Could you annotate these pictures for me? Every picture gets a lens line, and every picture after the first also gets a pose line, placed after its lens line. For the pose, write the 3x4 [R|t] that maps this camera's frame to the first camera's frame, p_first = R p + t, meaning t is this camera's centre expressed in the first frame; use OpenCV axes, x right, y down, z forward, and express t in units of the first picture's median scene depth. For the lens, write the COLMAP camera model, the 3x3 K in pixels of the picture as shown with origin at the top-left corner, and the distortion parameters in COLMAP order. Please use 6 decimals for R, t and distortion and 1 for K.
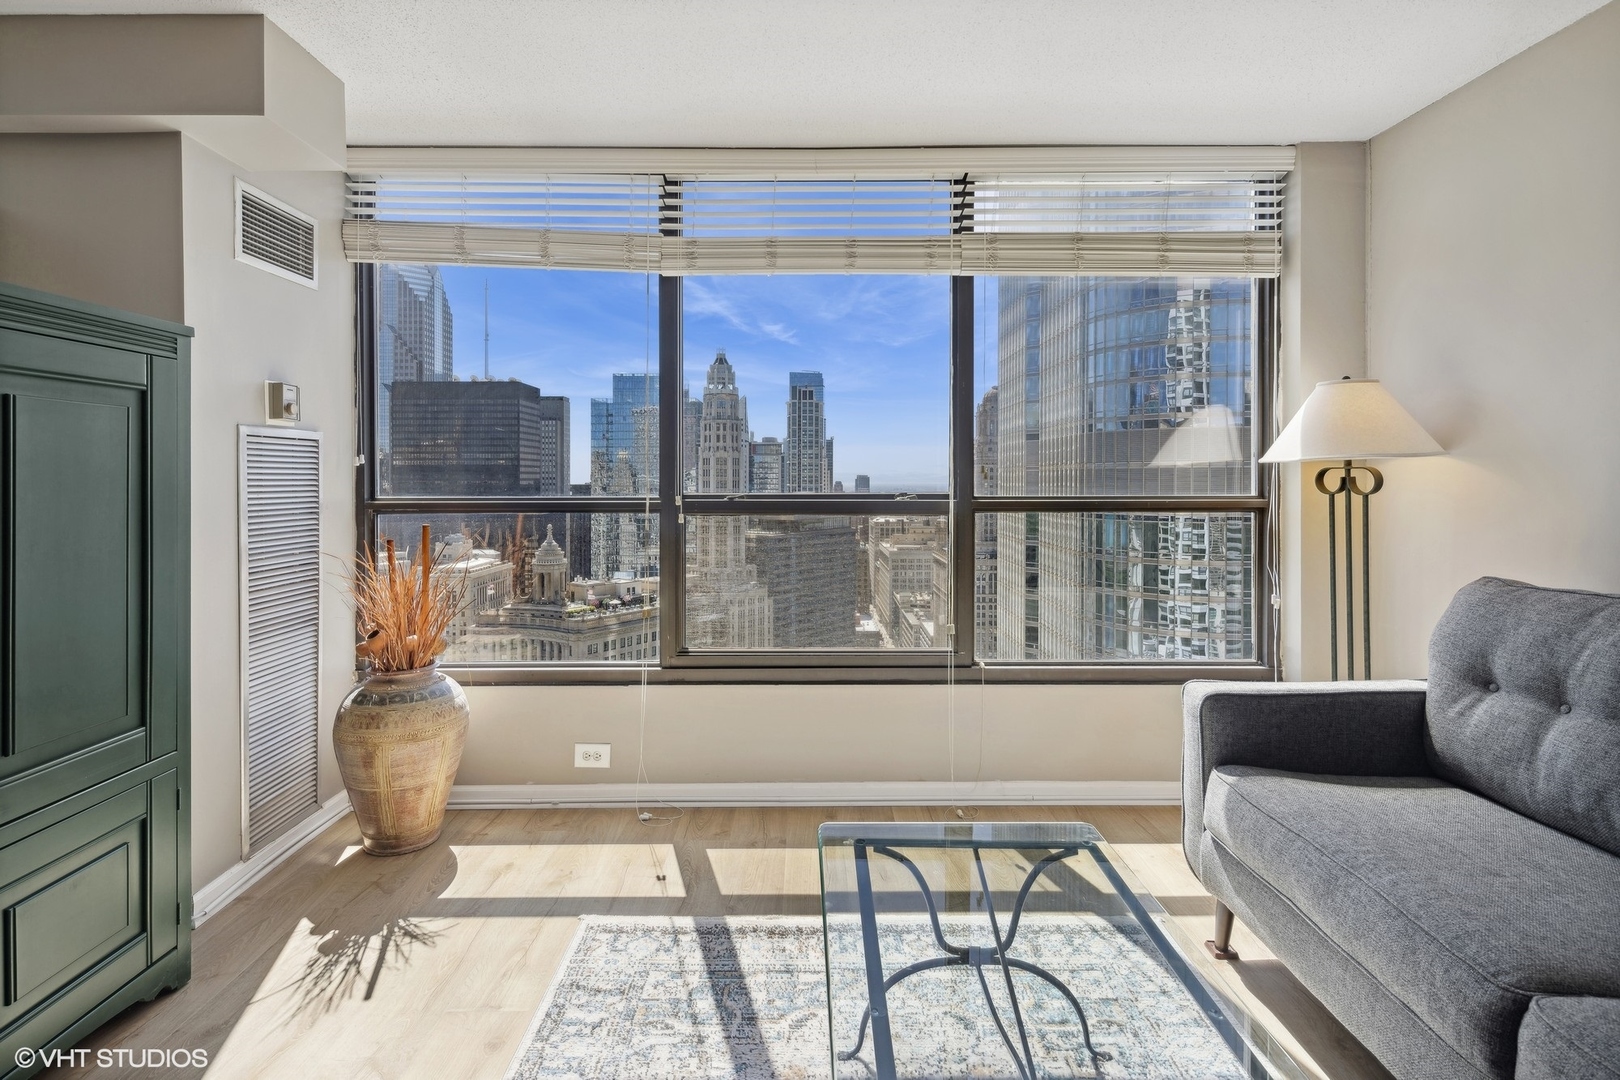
lens RADIAL K [[798.9, 0, 814.2], [0, 798.9, 489.5], [0, 0, 1]] dist [0.008713, -0.004190]
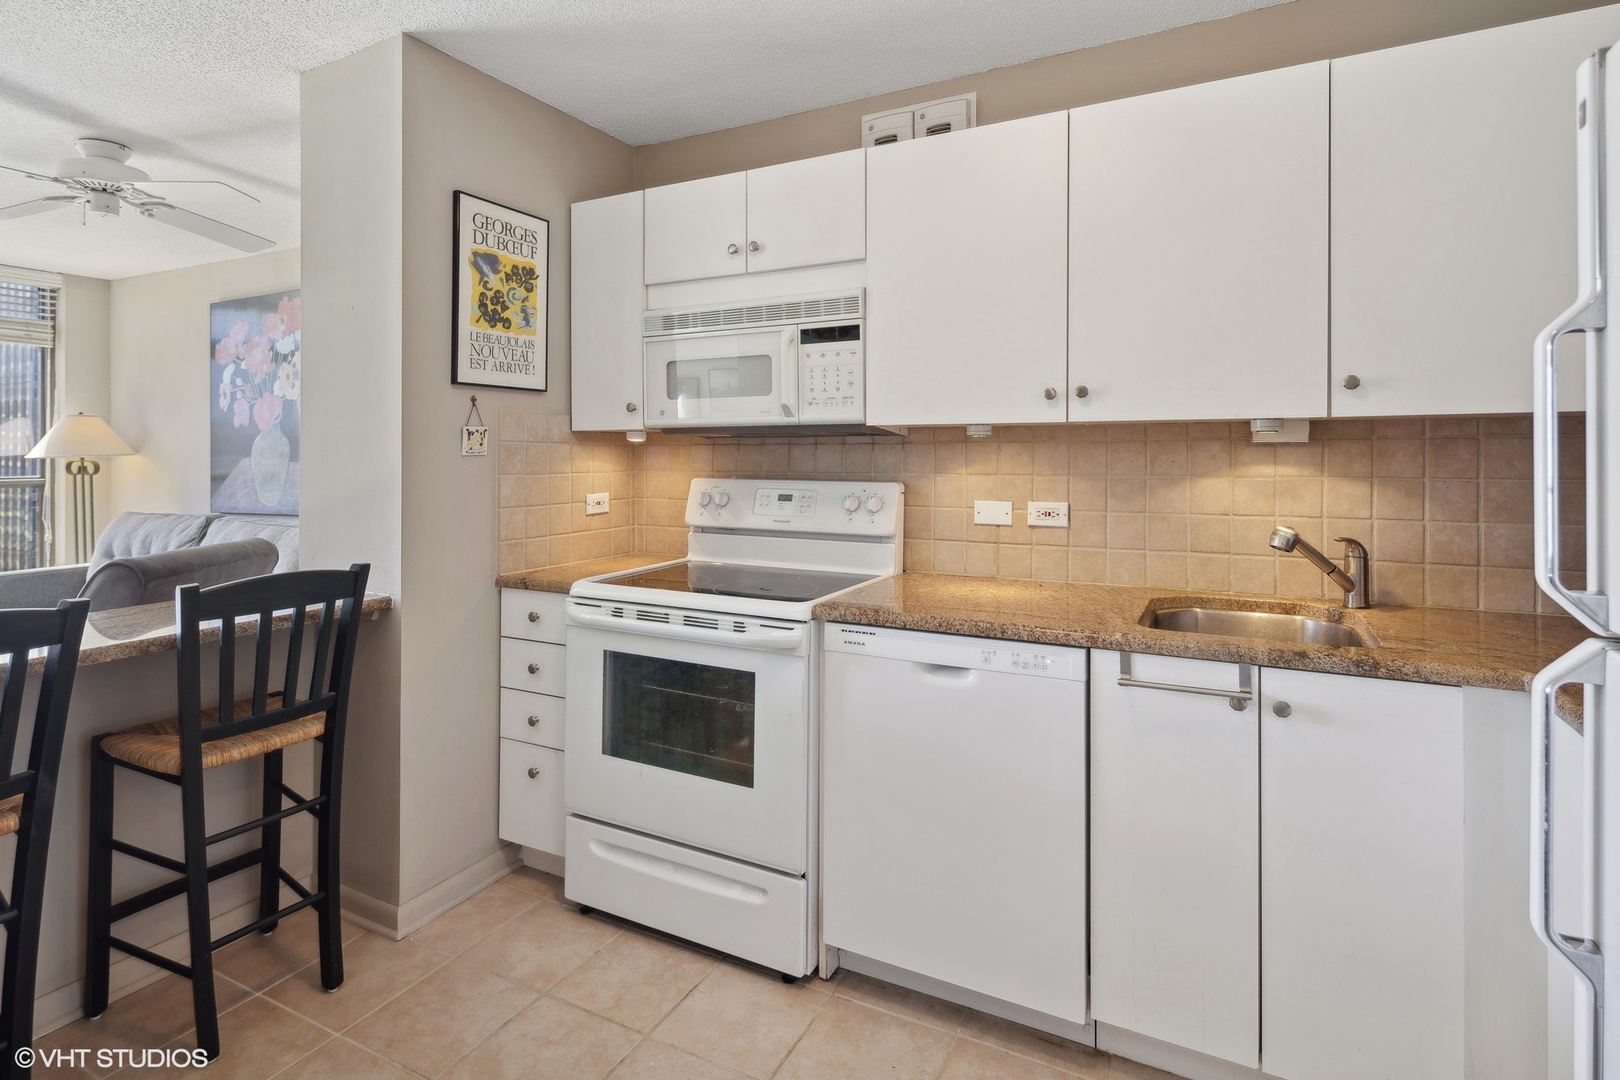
lens RADIAL K [[798.9, 0, 801.5], [0, 798.9, 433.7], [0, 0, 1]] dist [0.008713, -0.004190]
pose [[0.473179, 0.025173, 0.880607, -0.165046], [0.012582, 0.999297, -0.035326, -0.002891], [-0.880877, 0.027796, 0.472529, -1.195089]]
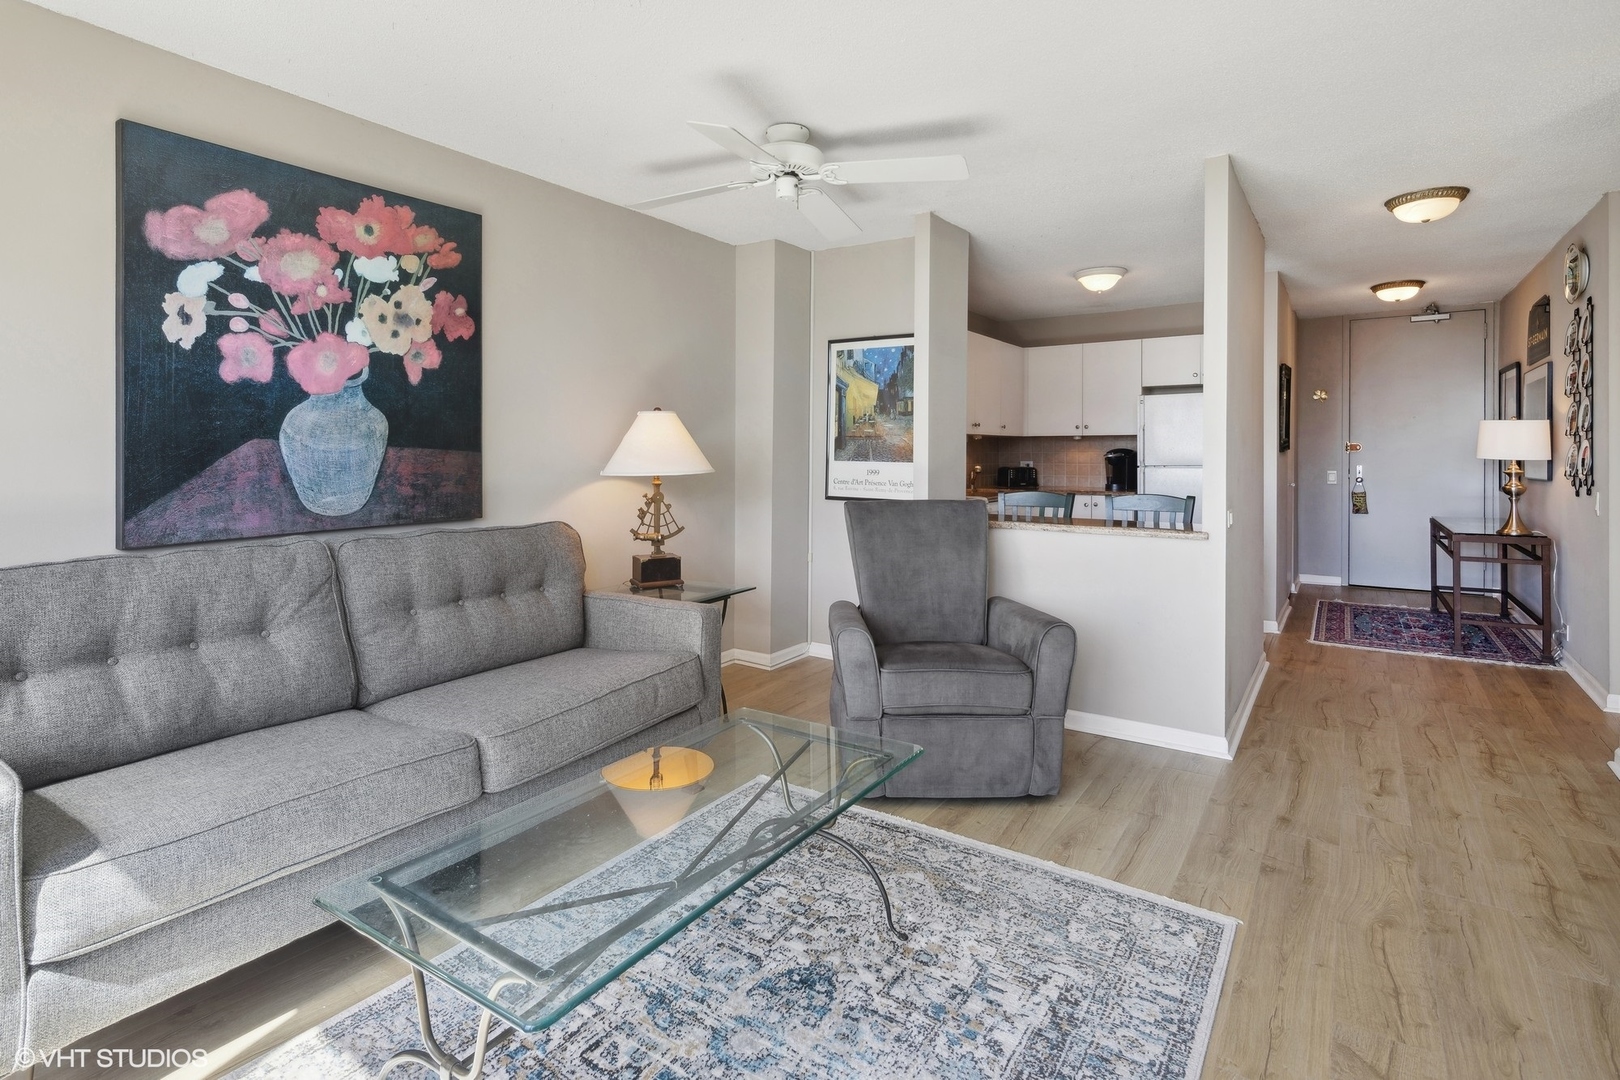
lens RADIAL K [[798.9, 0, 795.8], [0, 798.9, 444.9], [0, 0, 1]] dist [0.008713, -0.004190]
pose [[-0.815687, 0.007071, 0.578450, -0.292925], [0.010727, 0.999938, 0.002902, -0.013828], [-0.578394, 0.008572, -0.815712, 0.801793]]
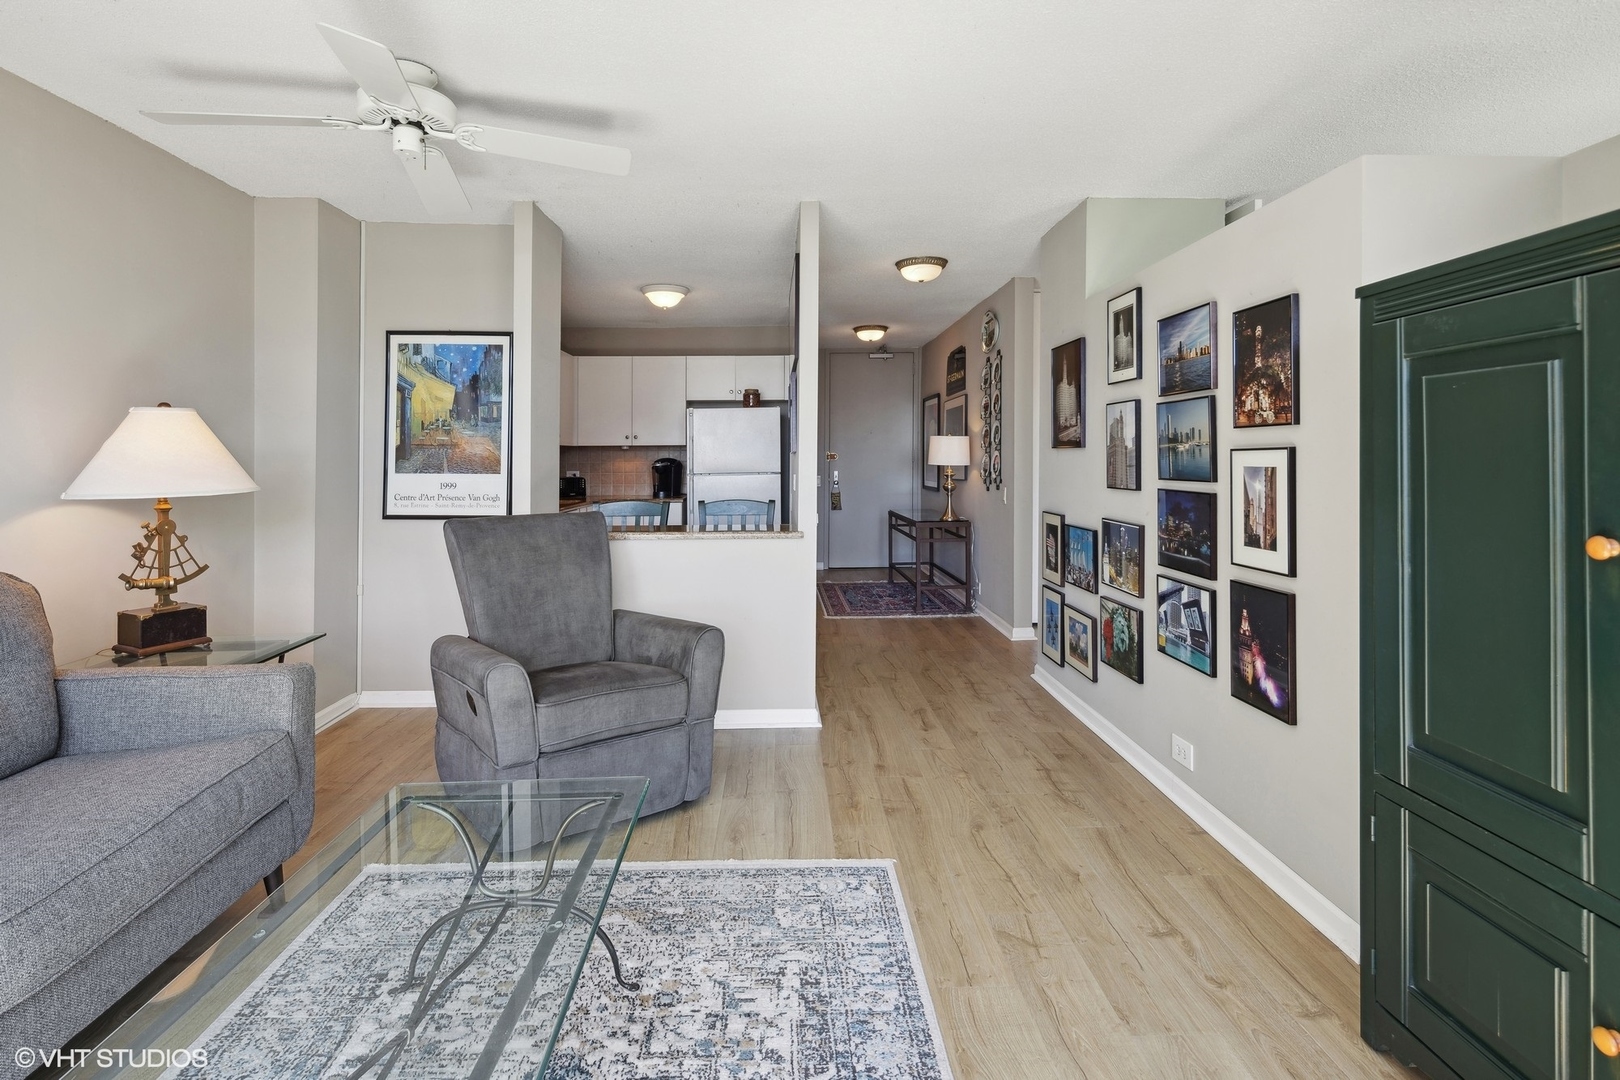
lens RADIAL K [[798.9, 0, 797.9], [0, 798.9, 459.4], [0, 0, 1]] dist [0.008713, -0.004190]
pose [[-0.999858, 0.008672, -0.014446, -0.097869], [0.008467, 0.999863, 0.014228, -0.013763], [0.014567, 0.014103, -0.999794, 0.820225]]
